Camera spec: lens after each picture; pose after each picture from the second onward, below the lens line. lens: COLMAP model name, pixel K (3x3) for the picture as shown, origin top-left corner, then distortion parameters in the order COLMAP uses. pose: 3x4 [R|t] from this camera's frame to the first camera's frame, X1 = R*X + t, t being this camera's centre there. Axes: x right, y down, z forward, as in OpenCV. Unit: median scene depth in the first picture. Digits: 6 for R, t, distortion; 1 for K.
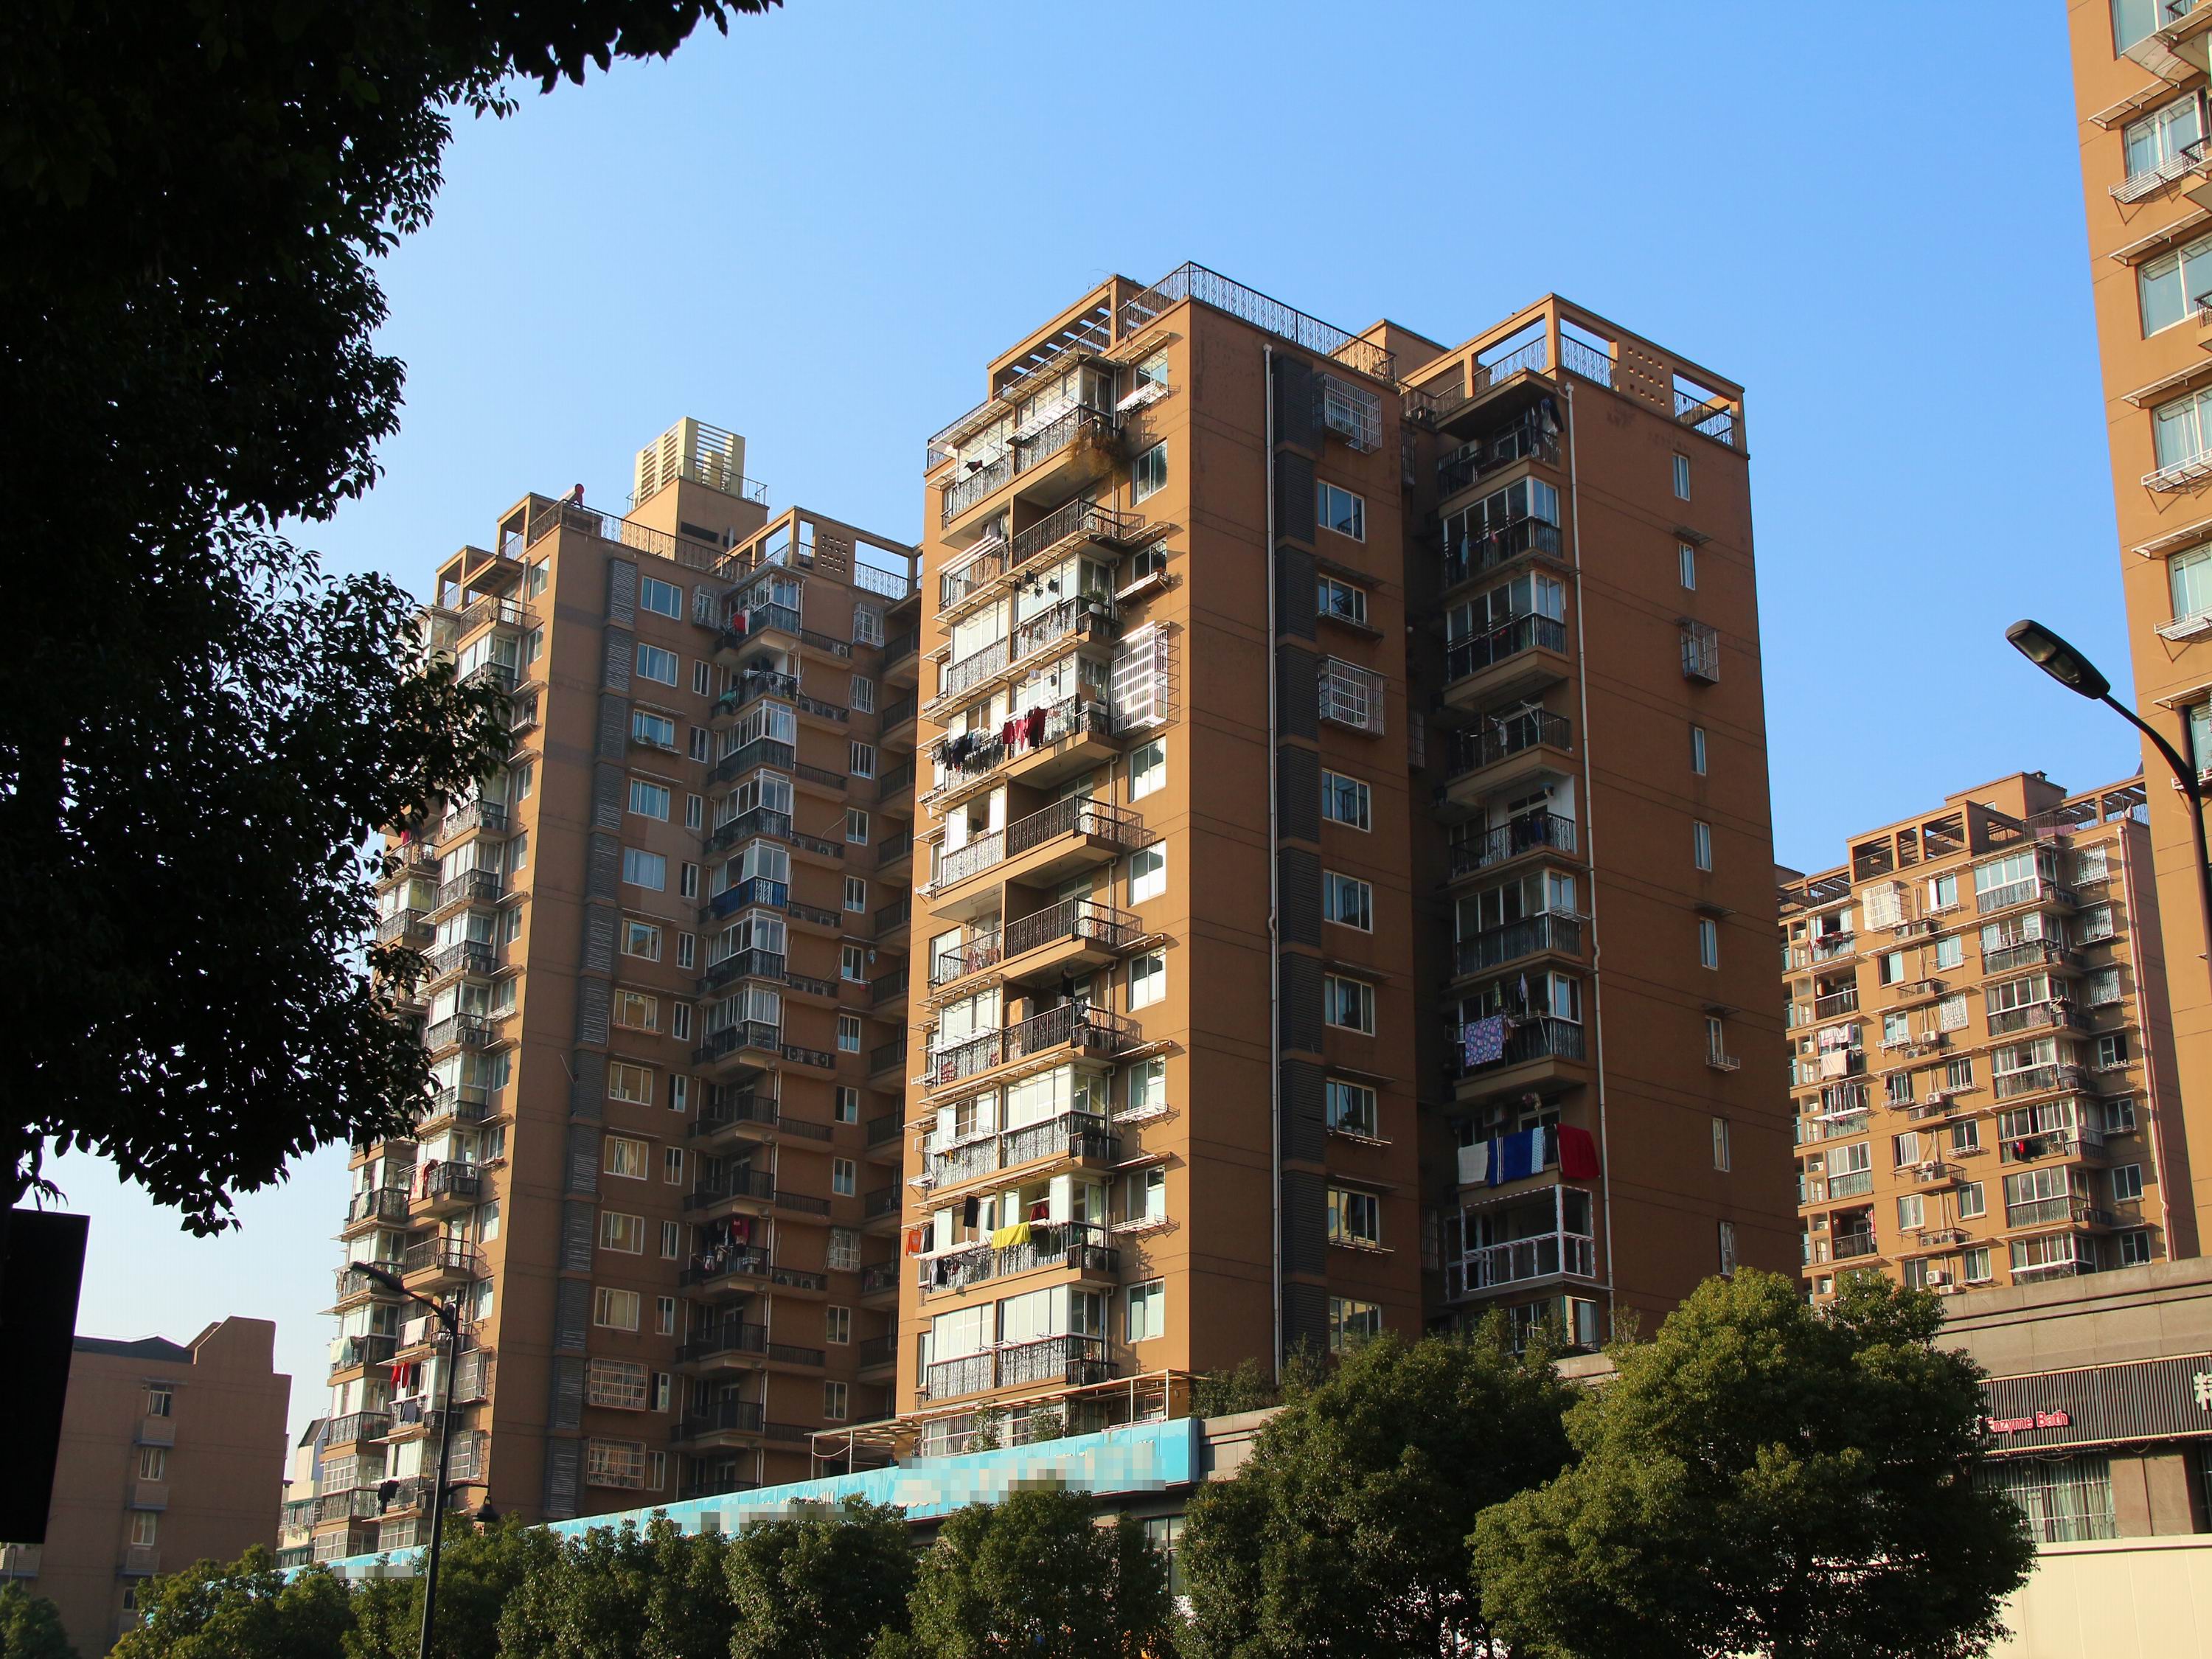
lens RADIAL K [[2598.8, 0, 1107.4], [0, 2598.8, 743.6], [0, 0, 1]] dist [-0.000369, -0.003934]
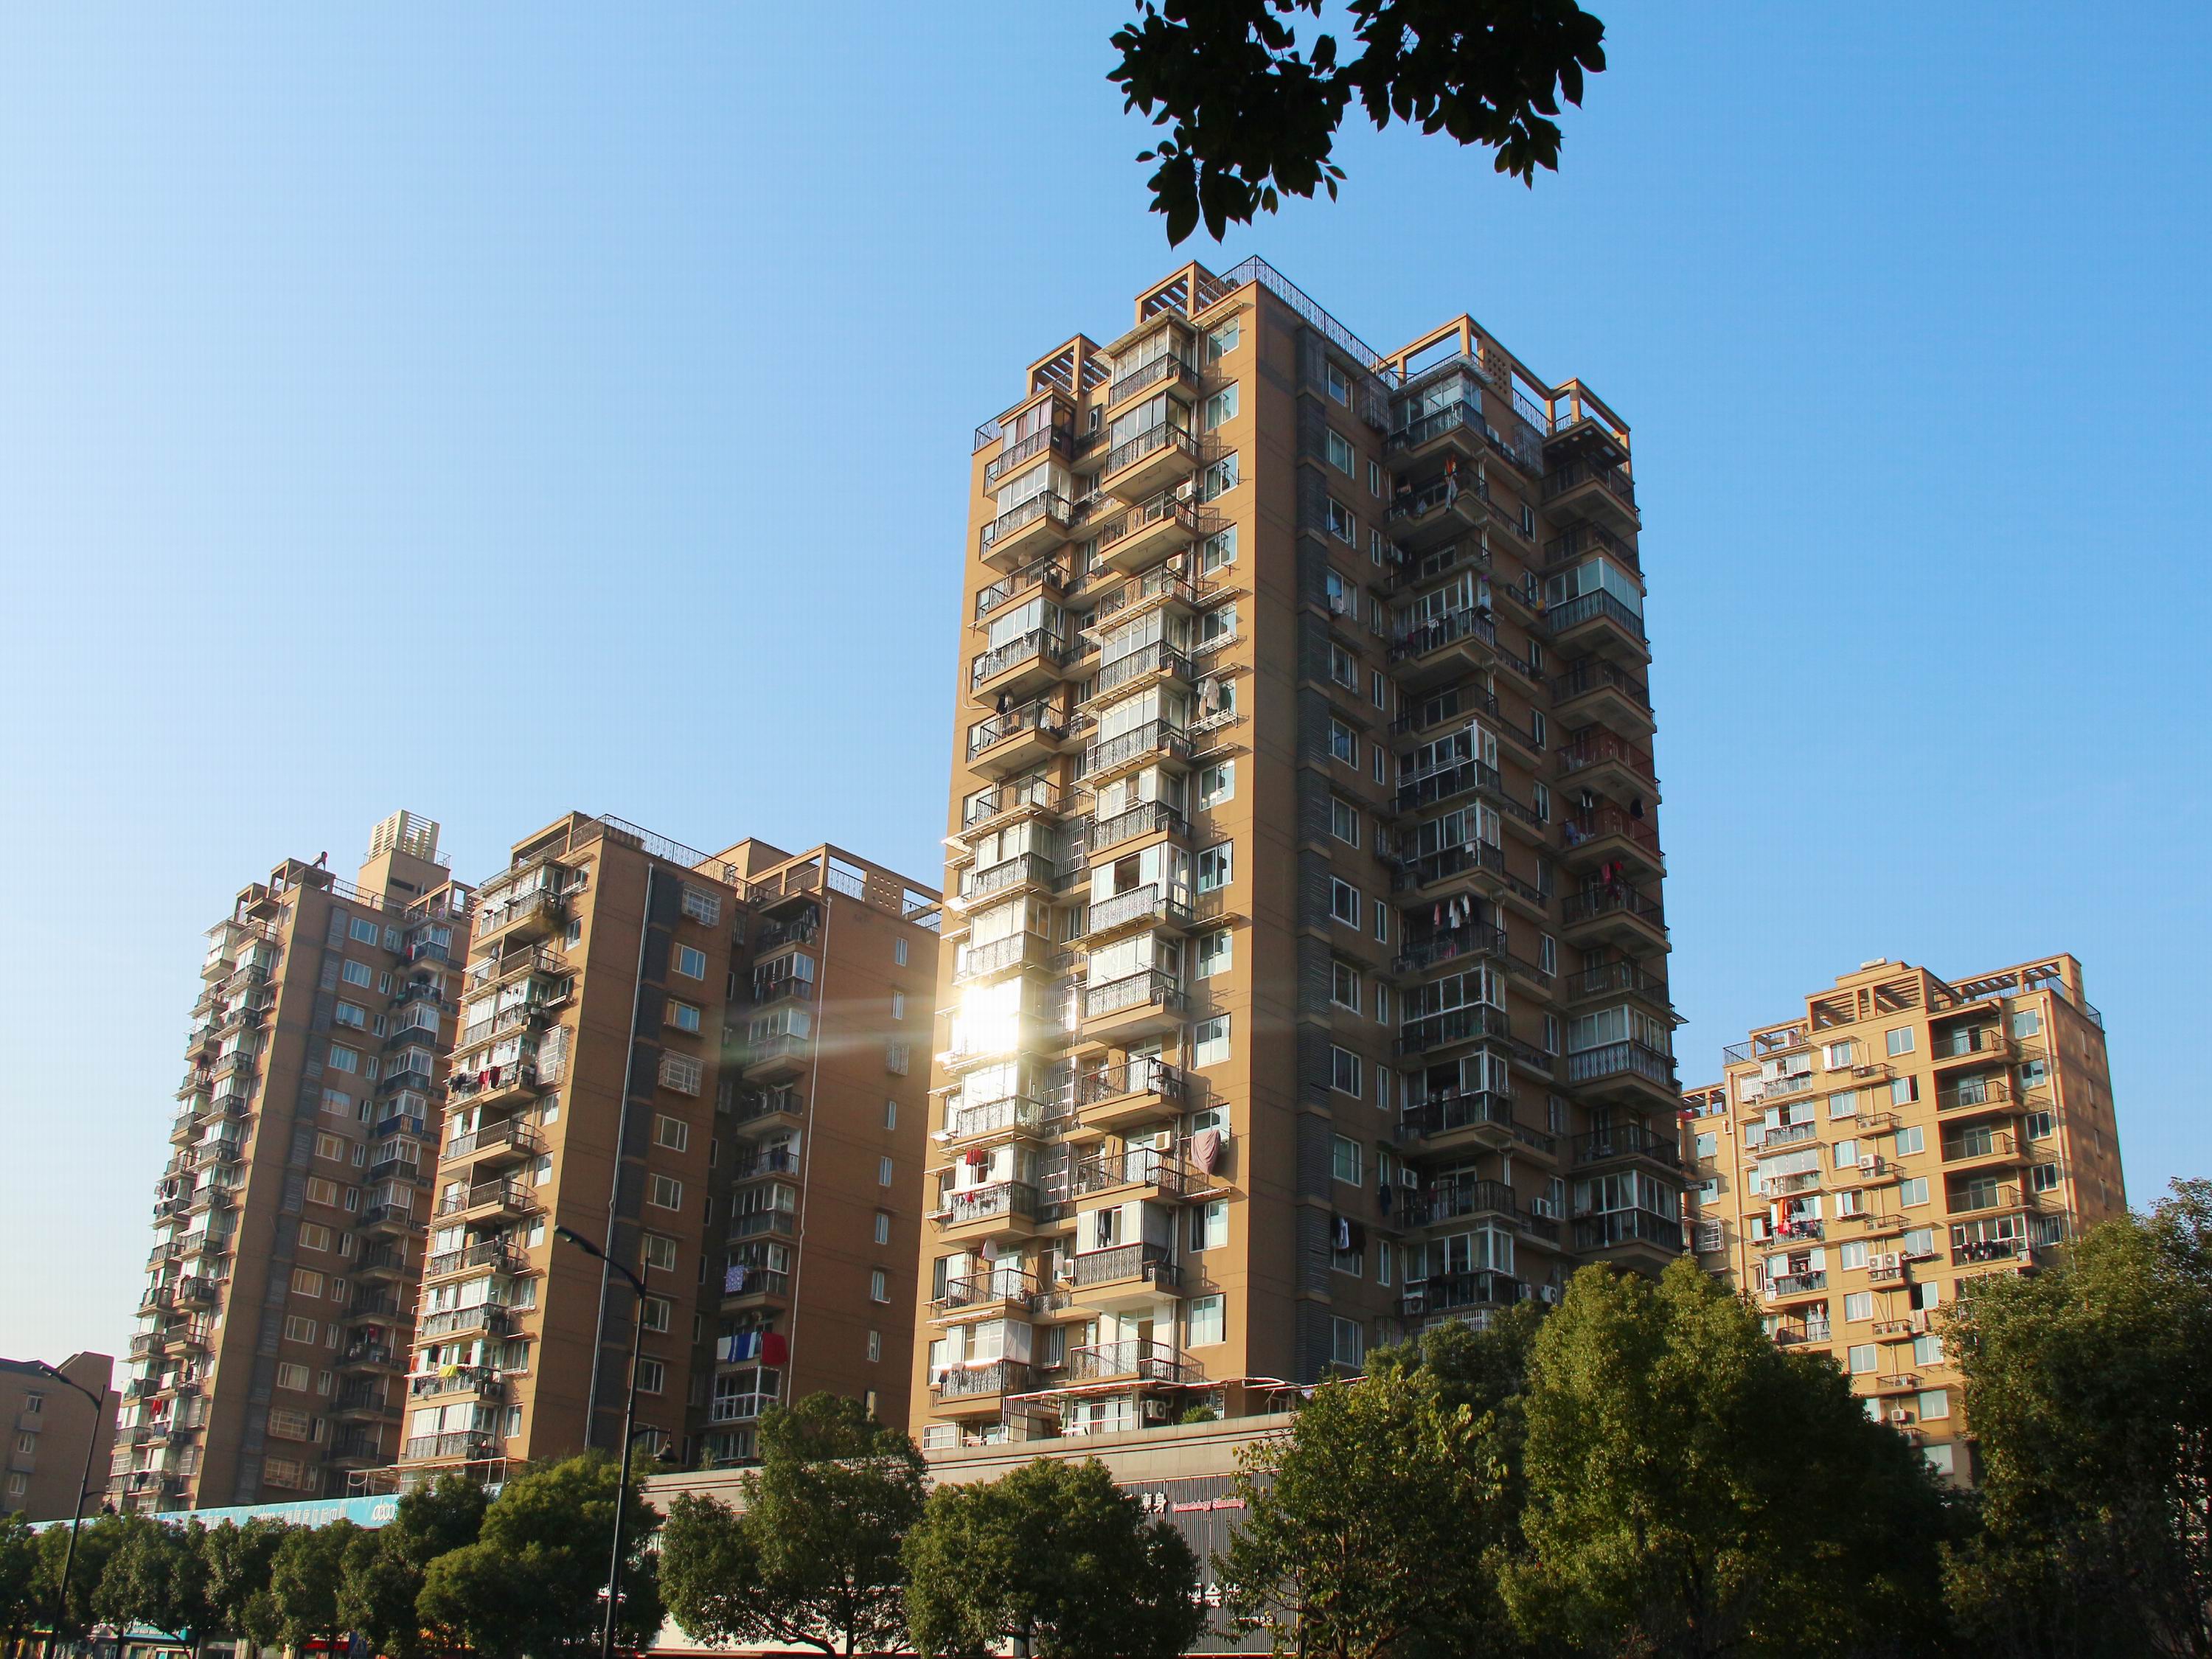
lens RADIAL K [[2003.0, 0, 1106.0], [0, 2003.0, 829.5], [0, 0, 1]] dist [-0.154567, 0.100561]
pose [[0.993515, 0.079204, 0.081577, 0.243086], [-0.075518, 0.996021, -0.047326, -0.131512], [-0.085001, 0.040858, 0.995543, -0.324565]]
